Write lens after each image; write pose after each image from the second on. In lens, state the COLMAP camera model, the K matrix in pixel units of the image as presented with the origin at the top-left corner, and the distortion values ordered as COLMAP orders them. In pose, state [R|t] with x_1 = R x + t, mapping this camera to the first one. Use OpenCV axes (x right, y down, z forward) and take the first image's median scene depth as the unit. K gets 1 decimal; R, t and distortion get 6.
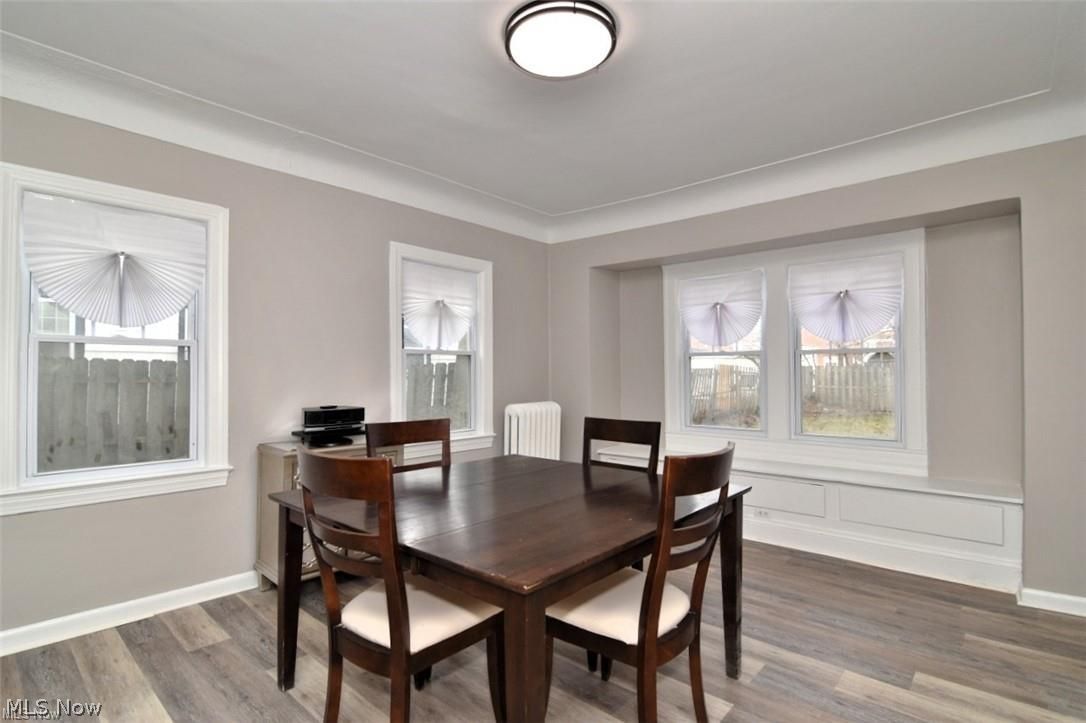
lens RADIAL K [[527.8, 0, 543.6], [0, 527.8, 364.2], [0, 0, 1]] dist [-0.008436, -0.003429]
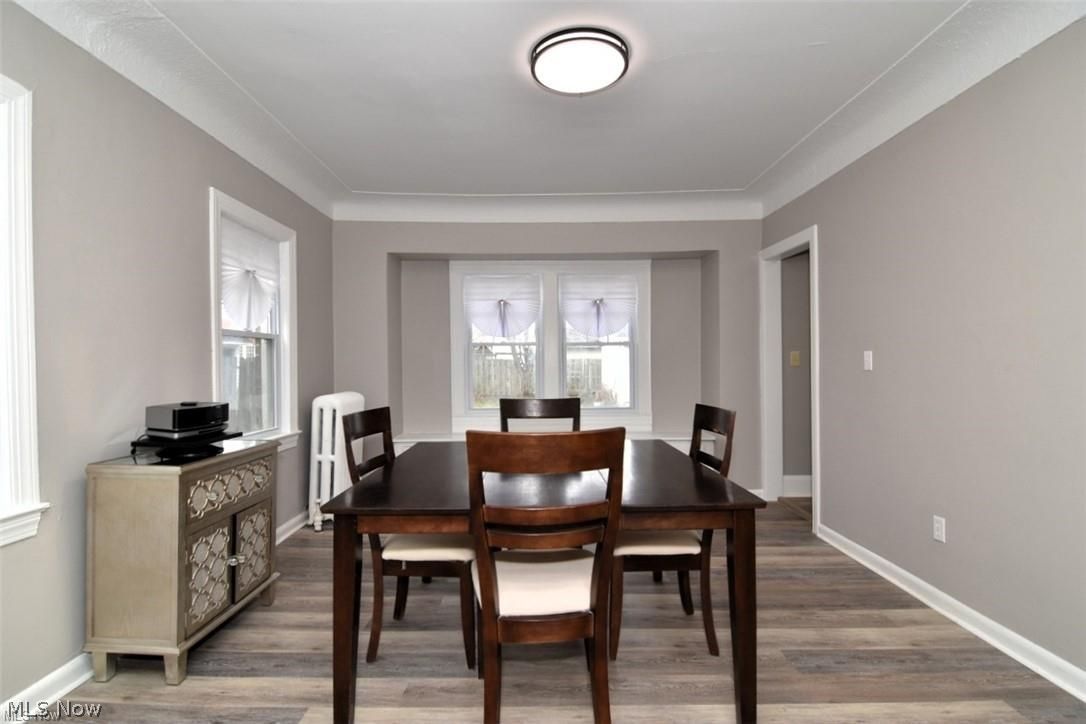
lens RADIAL K [[527.8, 0, 539.8], [0, 527.8, 363.4], [0, 0, 1]] dist [-0.008436, -0.003429]
pose [[0.746085, -0.002378, 0.665846, -0.401342], [-0.005122, 0.999944, 0.009311, 0.011945], [-0.665831, -0.010358, 0.746031, 0.098787]]
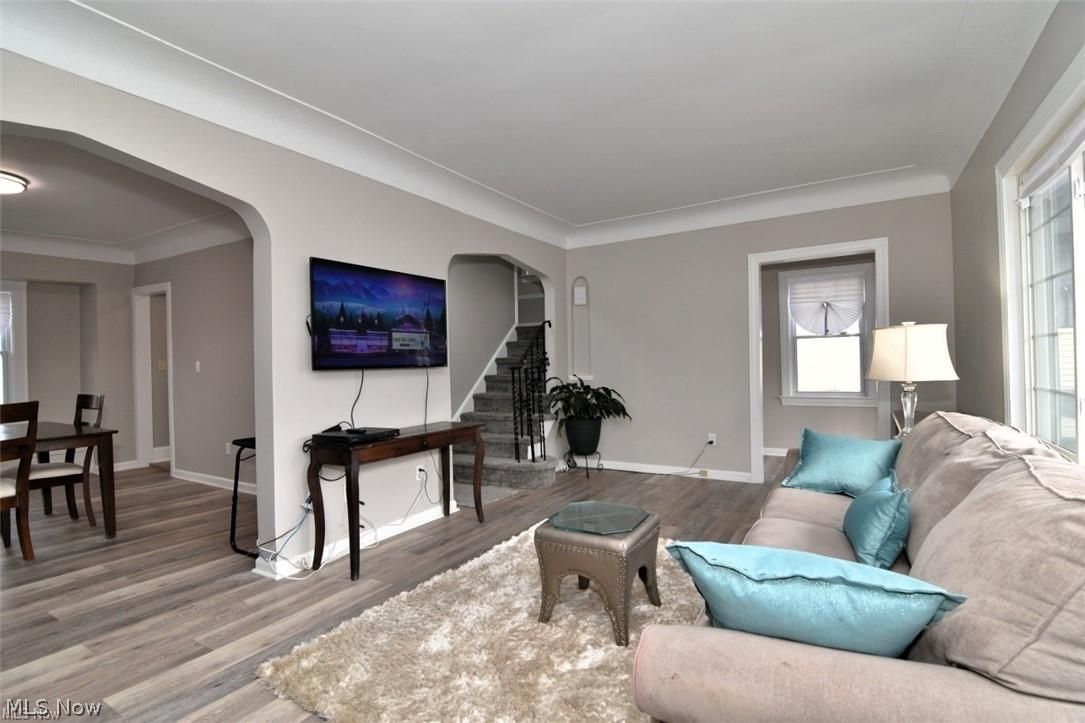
lens RADIAL K [[527.3, 0, 530.4], [0, 527.3, 361.8], [0, 0, 1]] dist [-0.008436, -0.003429]
pose [[-0.168225, 0.003217, 0.985743, -0.996870], [0.004290, 0.999988, -0.002531, 0.007098], [-0.985739, 0.003803, -0.168237, -0.255460]]
